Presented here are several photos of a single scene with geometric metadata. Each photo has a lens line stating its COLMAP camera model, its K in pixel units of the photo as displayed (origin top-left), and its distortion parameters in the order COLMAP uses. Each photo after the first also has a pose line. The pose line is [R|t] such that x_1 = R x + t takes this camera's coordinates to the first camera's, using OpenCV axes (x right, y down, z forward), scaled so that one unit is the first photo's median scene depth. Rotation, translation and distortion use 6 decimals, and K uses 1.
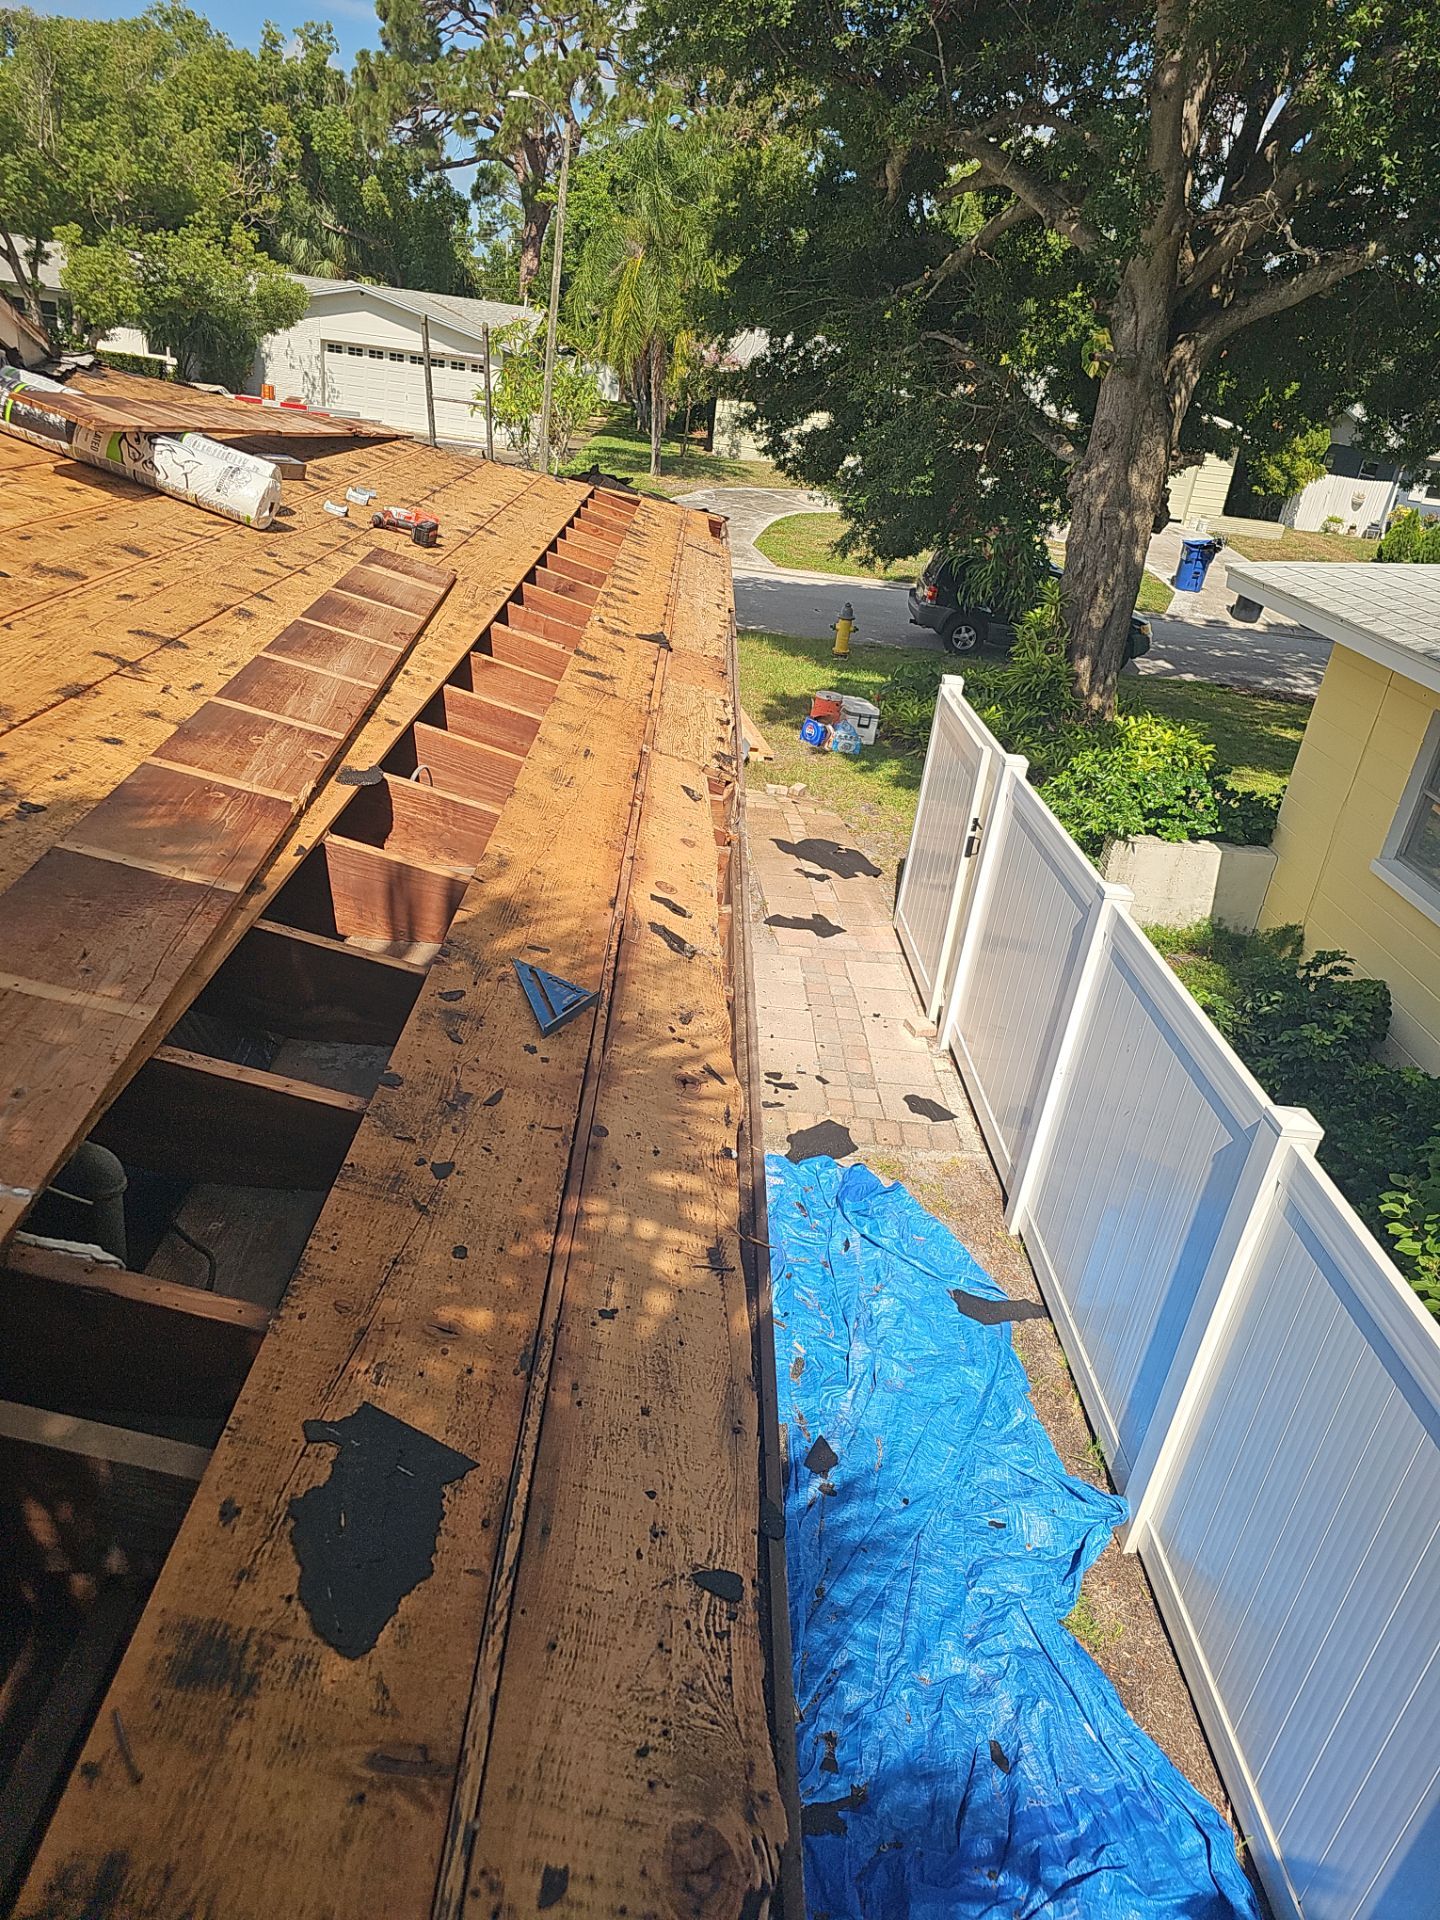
lens RADIAL K [[1259.0, 0, 731.2], [0, 1259.0, 943.4], [0, 0, 1]] dist [0.053434, -0.038474]
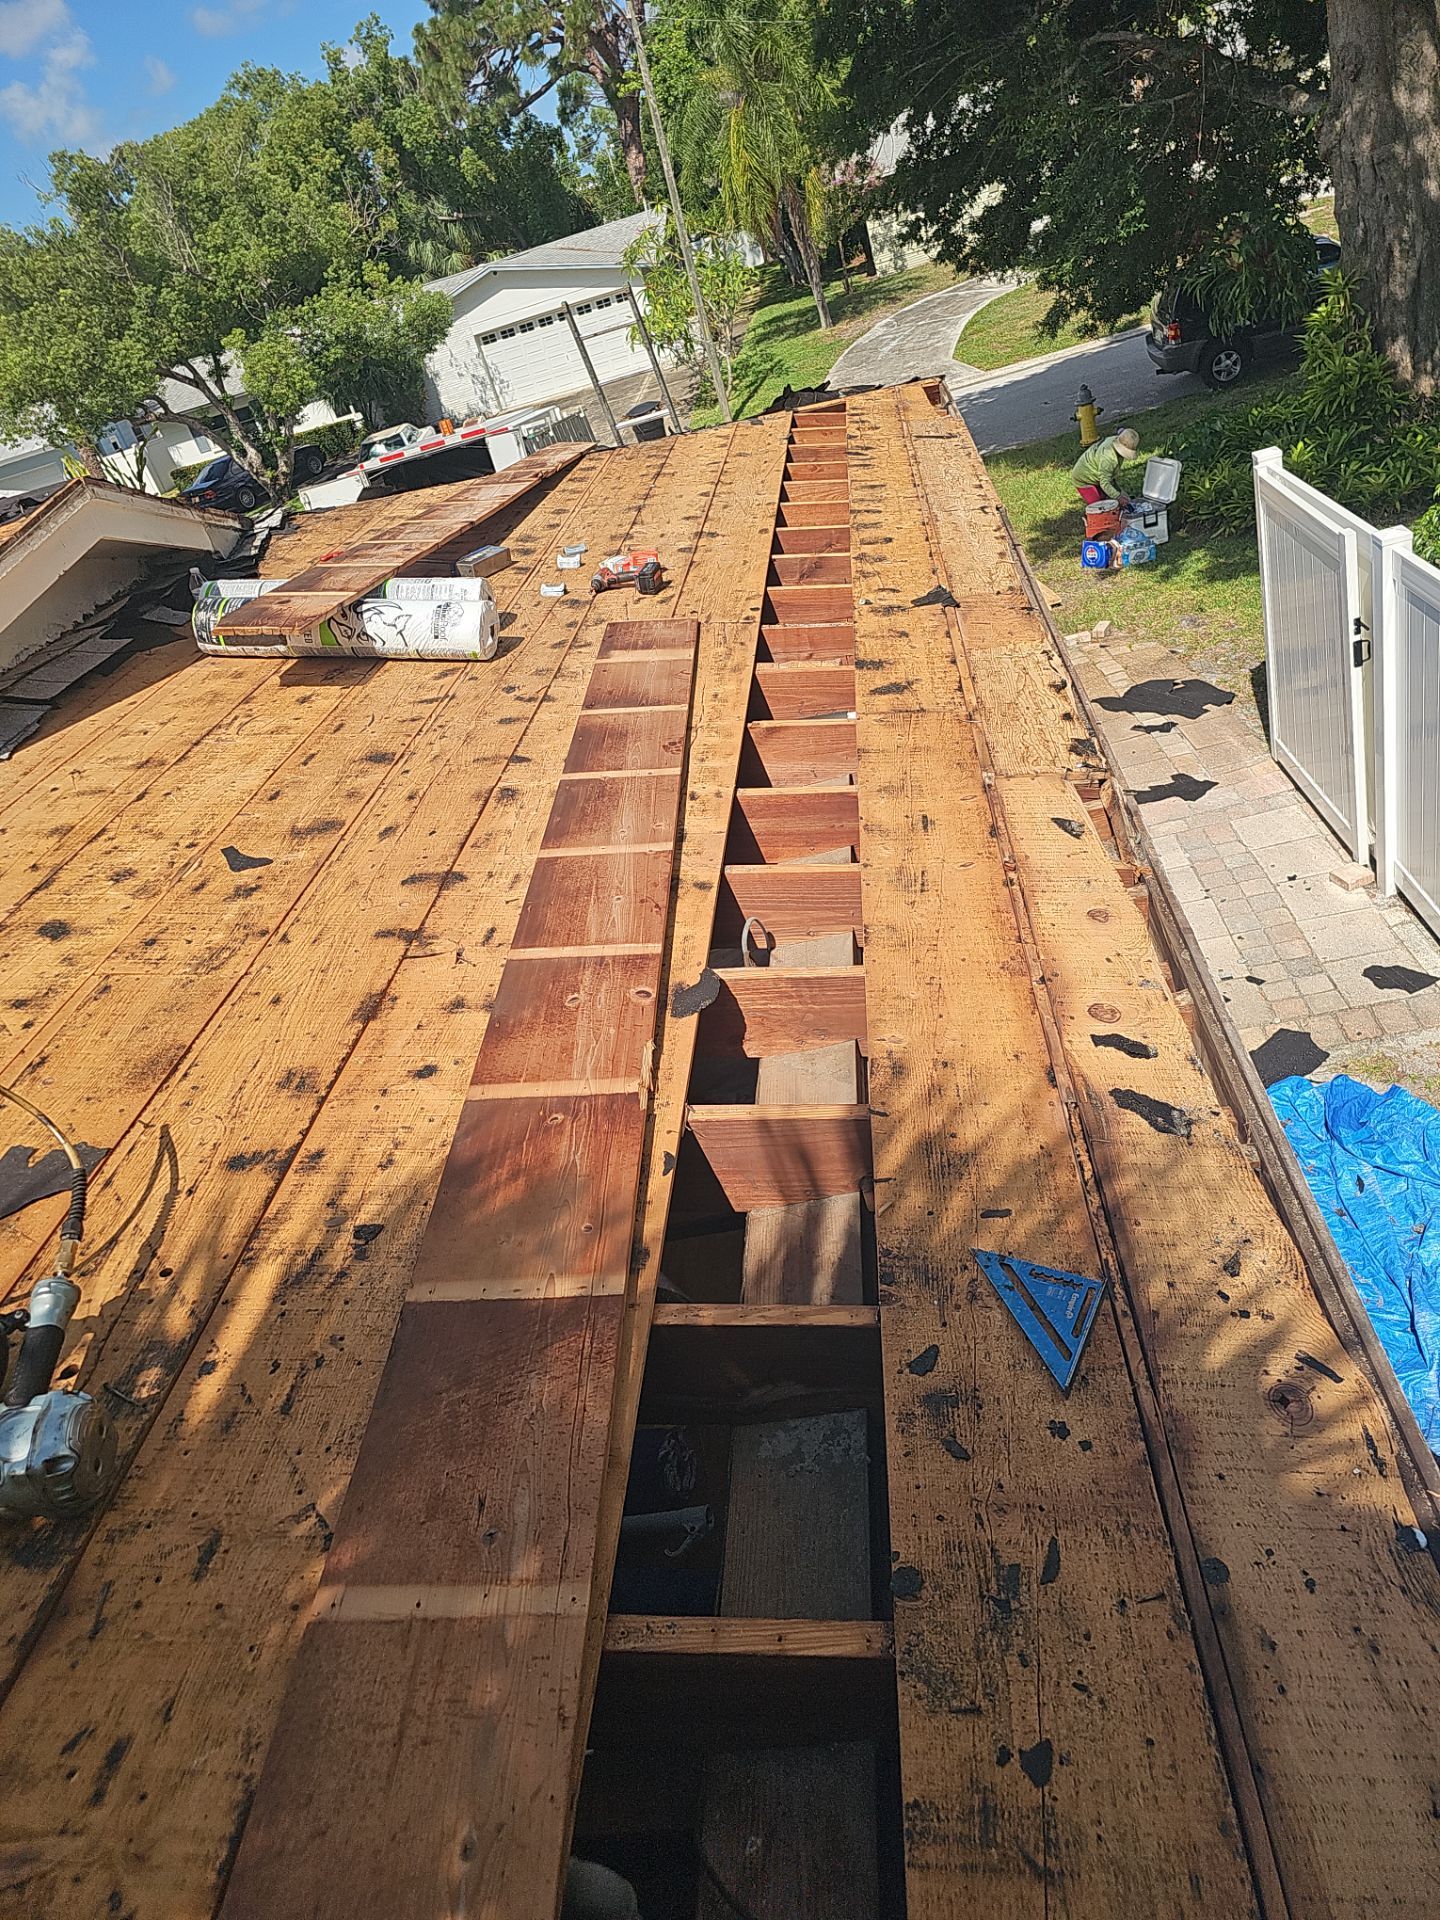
lens RADIAL K [[1259.0, 0, 731.2], [0, 1259.0, 943.4], [0, 0, 1]] dist [0.053434, -0.038474]
pose [[0.919654, -0.286544, -0.268569, -0.027738], [0.312744, 0.947972, 0.059502, -0.130244], [0.237546, -0.138715, 0.961421, 0.144342]]
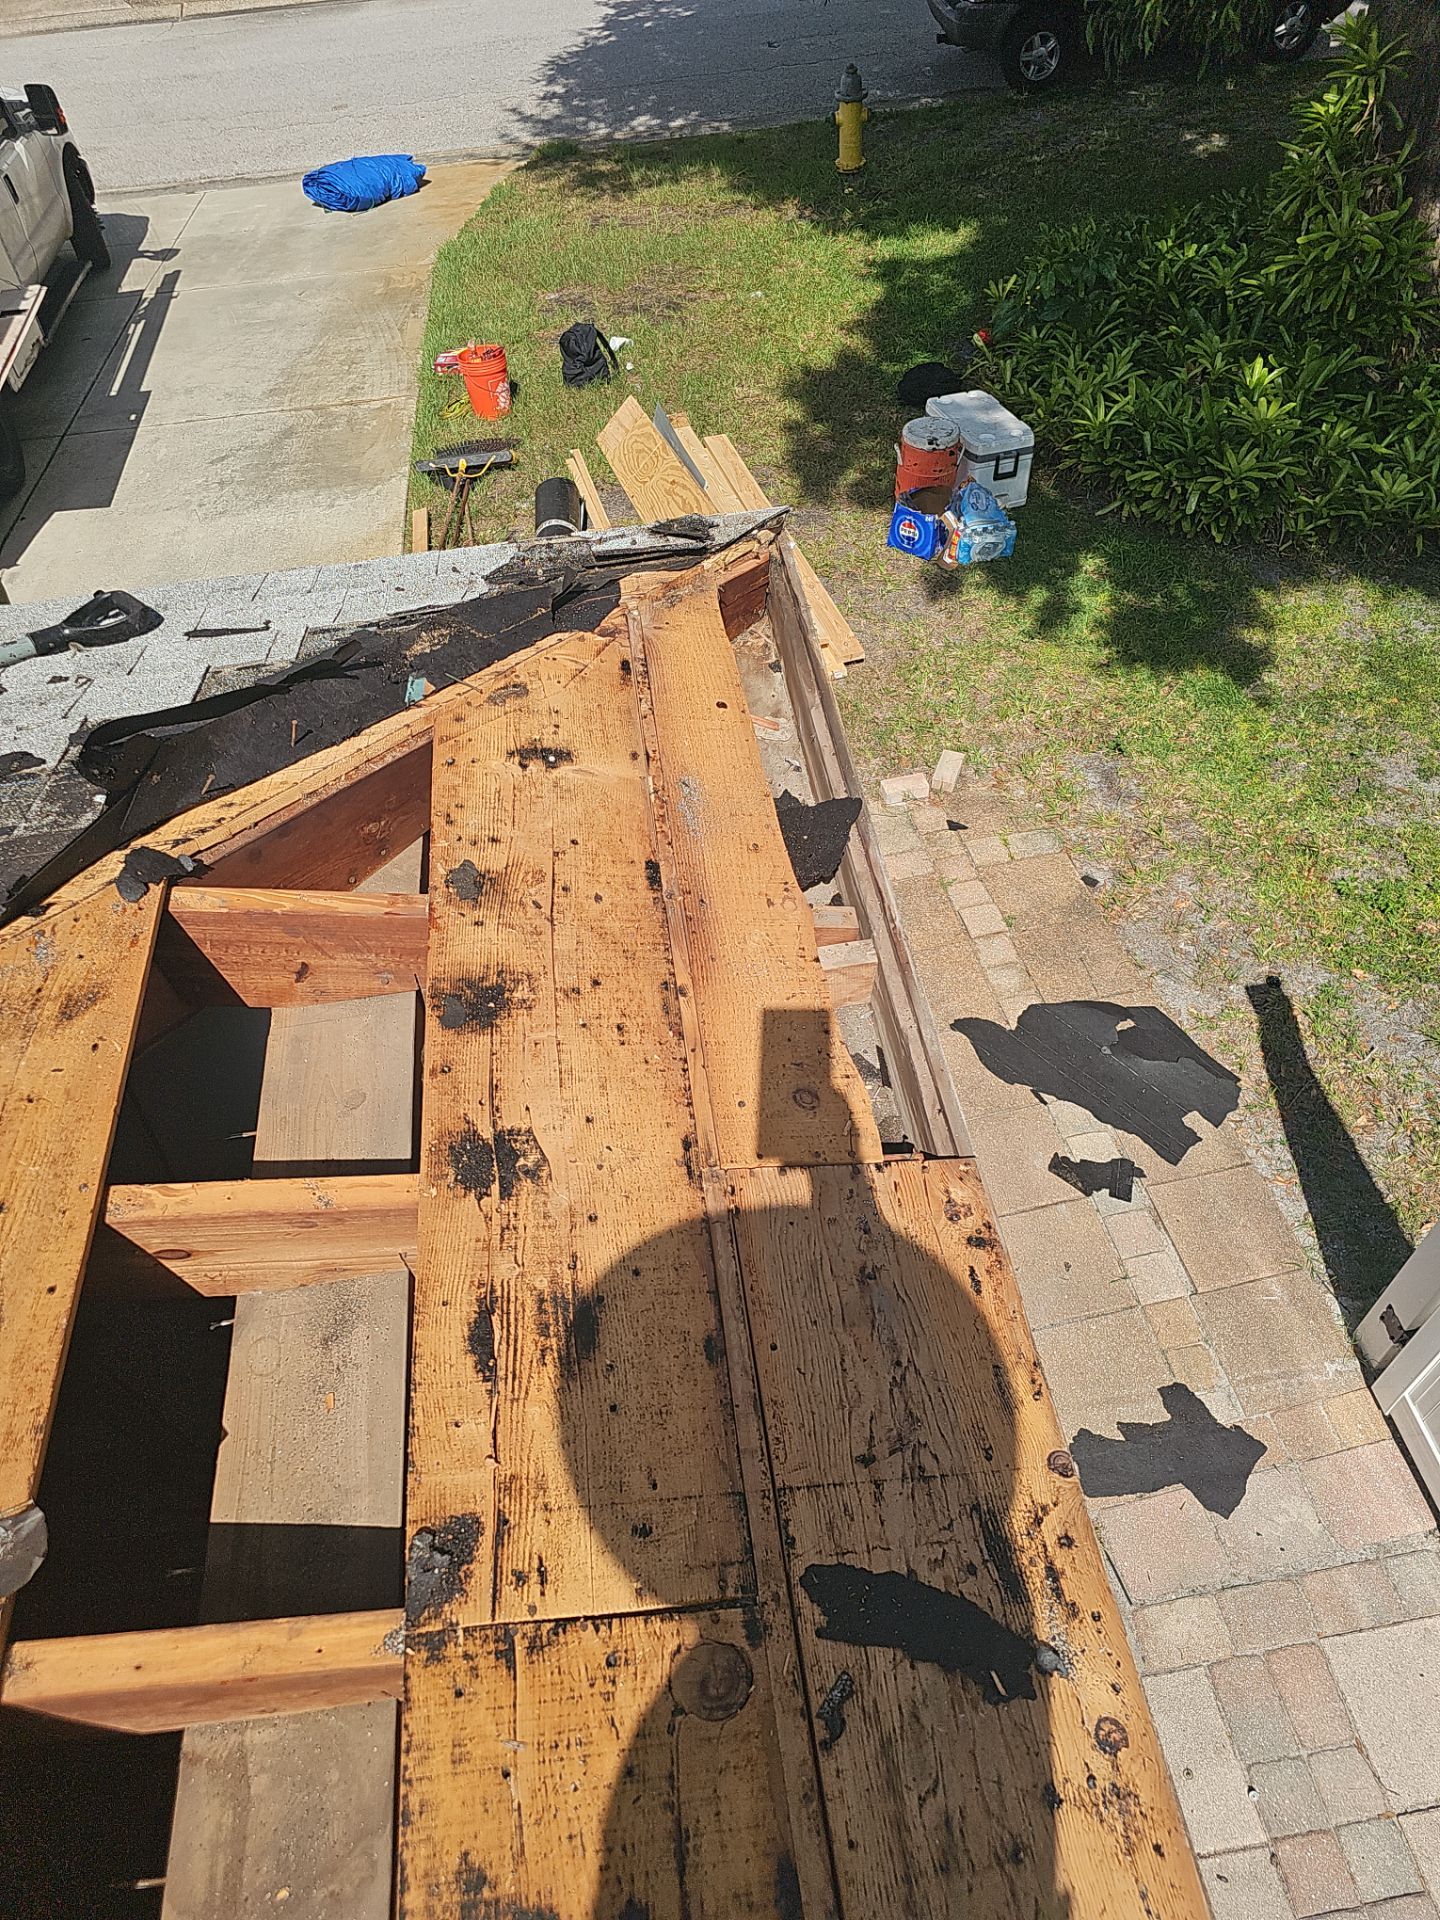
lens RADIAL K [[1259.0, 0, 731.2], [0, 1259.0, 943.4], [0, 0, 1]] dist [0.053434, -0.038474]
pose [[0.973401, -0.218178, -0.069914, -0.018352], [0.227741, 0.888174, 0.399100, -0.735627], [-0.024979, -0.404407, 0.914238, 1.479181]]
